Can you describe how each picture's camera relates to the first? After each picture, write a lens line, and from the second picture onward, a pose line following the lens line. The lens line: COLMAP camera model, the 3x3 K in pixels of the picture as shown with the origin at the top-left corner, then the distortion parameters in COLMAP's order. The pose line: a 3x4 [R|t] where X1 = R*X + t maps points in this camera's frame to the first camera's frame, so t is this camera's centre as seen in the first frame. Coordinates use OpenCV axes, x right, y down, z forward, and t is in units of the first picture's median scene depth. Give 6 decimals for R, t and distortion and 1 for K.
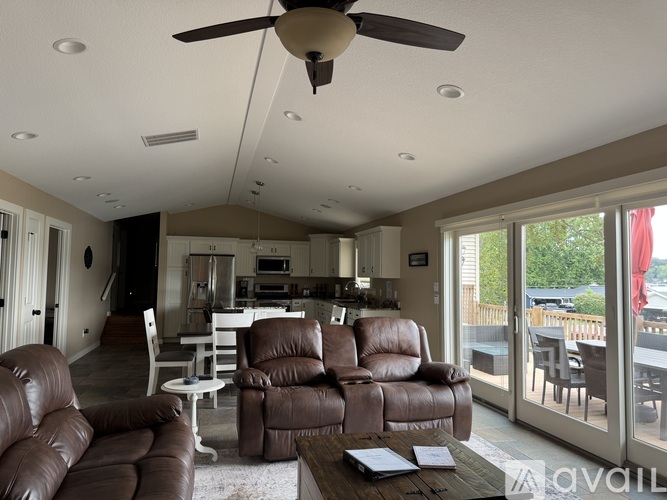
lens RADIAL K [[465.4, 0, 336.0], [0, 465.4, 250.2], [0, 0, 1]] dist [0.003870, -0.003849]
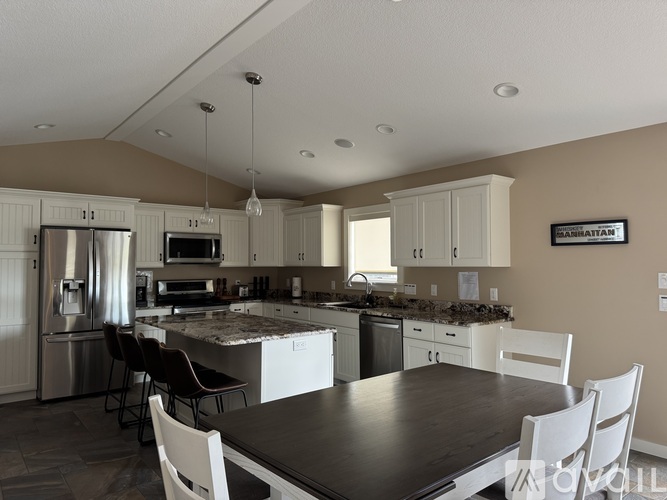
lens RADIAL K [[465.4, 0, 331.1], [0, 465.4, 250.2], [0, 0, 1]] dist [0.003870, -0.003849]
pose [[0.918184, -0.003525, 0.396138, -0.210711], [-0.007271, 0.999642, 0.025748, 0.017999], [-0.396087, -0.026521, 0.917830, 0.383706]]
